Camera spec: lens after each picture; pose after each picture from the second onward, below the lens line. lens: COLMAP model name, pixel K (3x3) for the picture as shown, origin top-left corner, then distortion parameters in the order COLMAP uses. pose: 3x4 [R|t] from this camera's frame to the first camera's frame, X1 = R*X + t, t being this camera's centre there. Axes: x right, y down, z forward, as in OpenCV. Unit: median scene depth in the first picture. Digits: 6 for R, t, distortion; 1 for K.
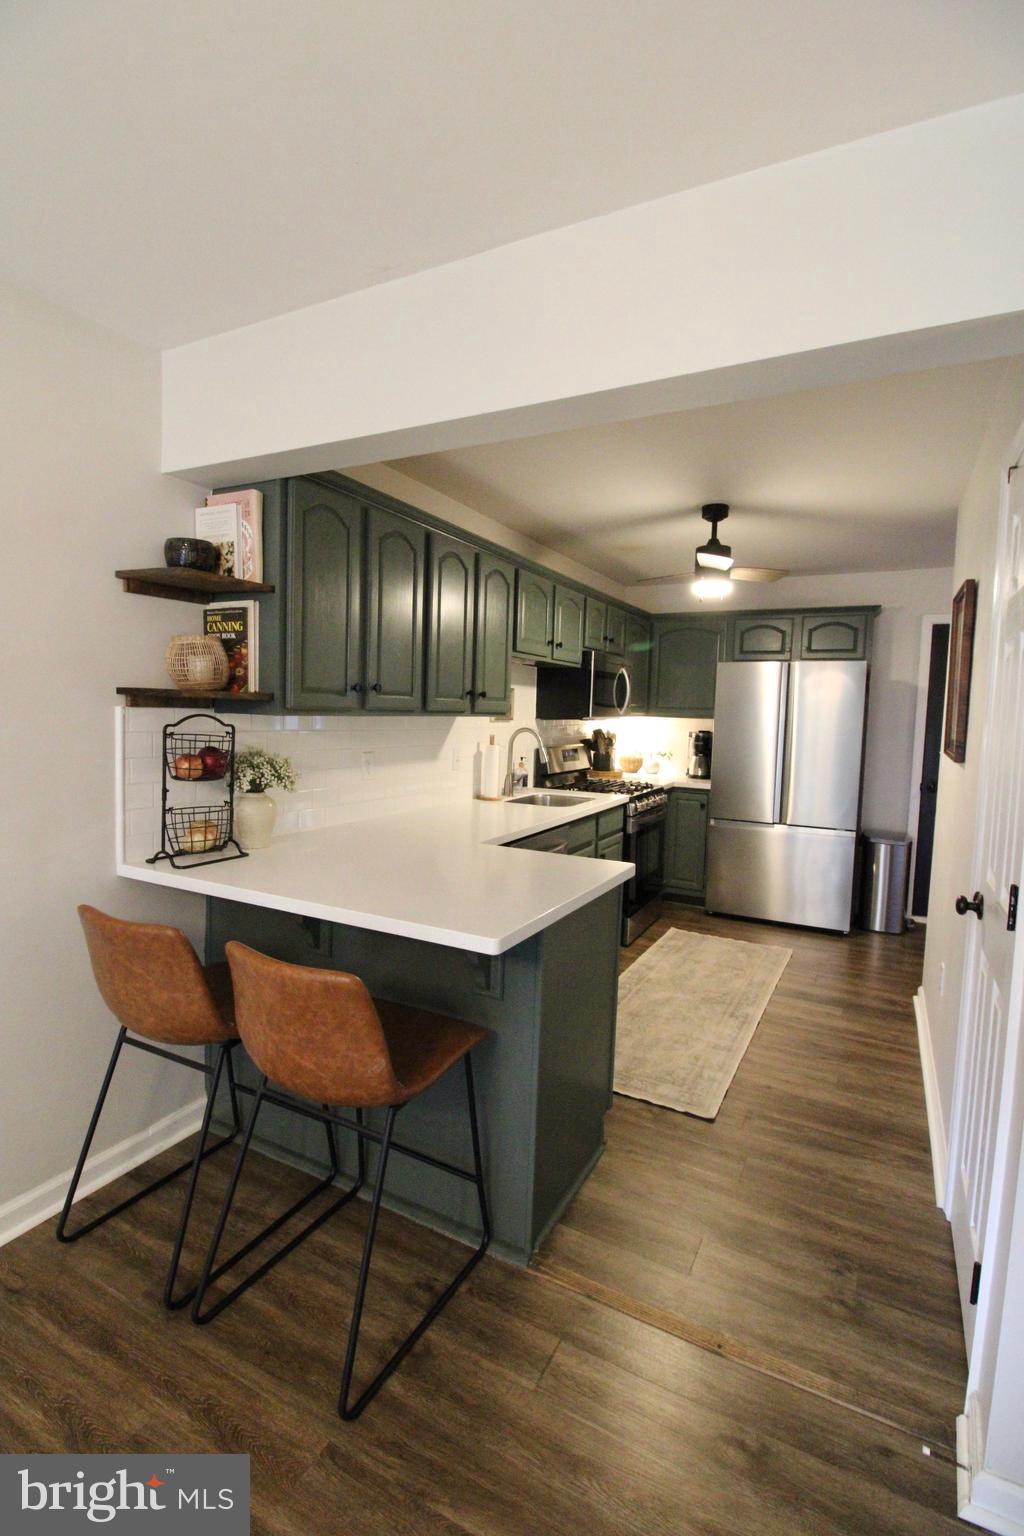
lens RADIAL K [[721.9, 0, 506.9], [0, 721.9, 767.3], [0, 0, 1]] dist [0.005078, -0.012887]
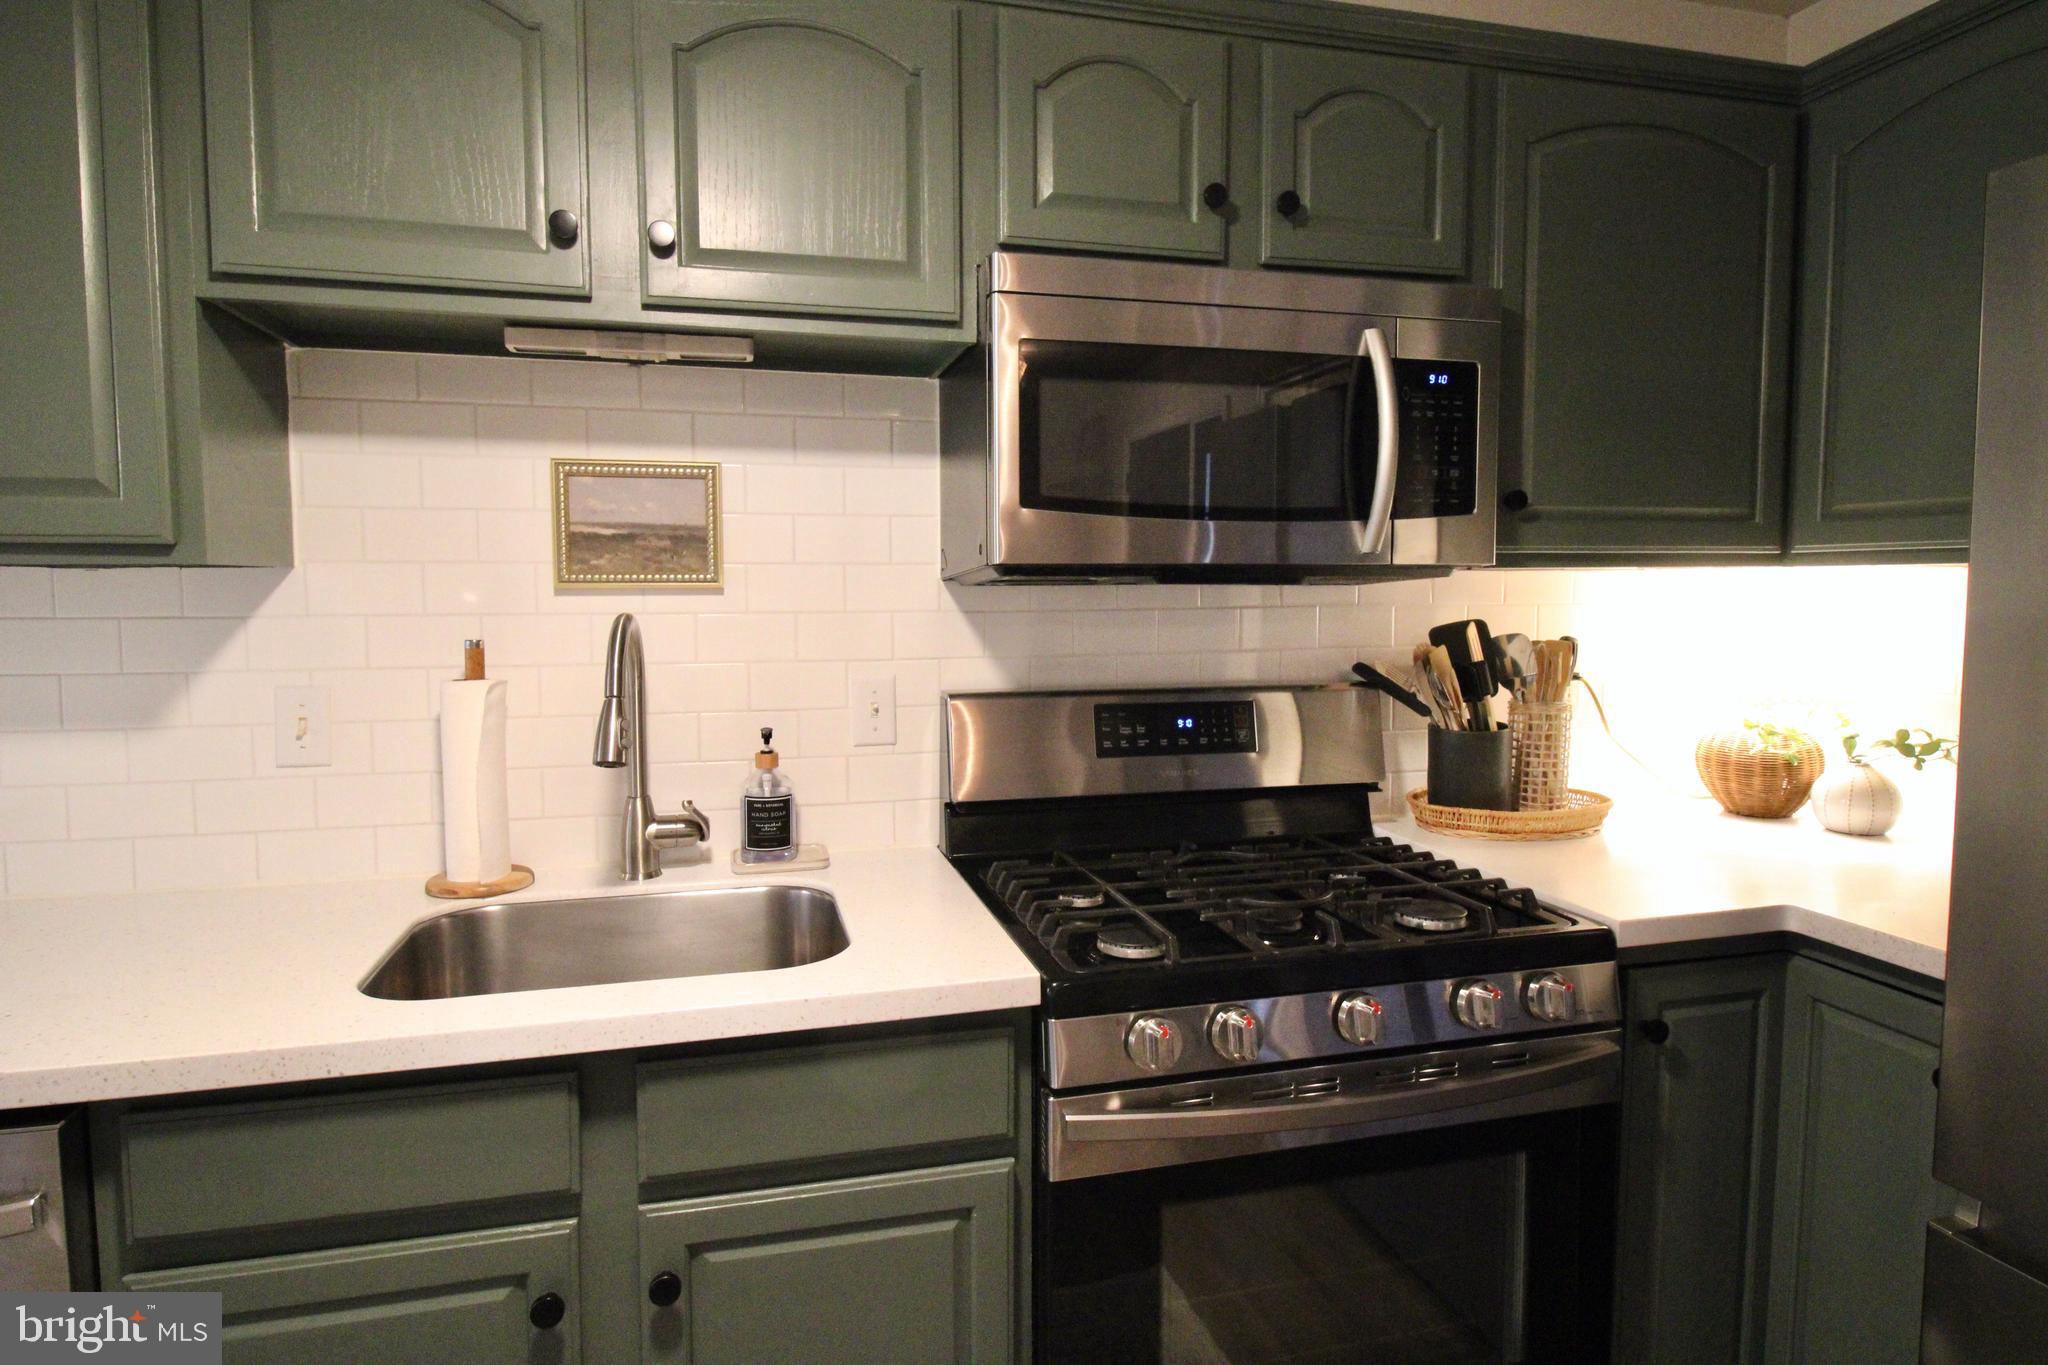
lens RADIAL K [[1113.1, 0, 1016.2], [0, 1113.1, 675.0], [0, 0, 1]] dist [0.004418, -0.010997]
pose [[0.673017, 0.033575, -0.738865, 0.399541], [-0.042385, 0.999078, 0.006792, -0.042596], [0.738412, 0.026745, 0.673820, 0.855831]]
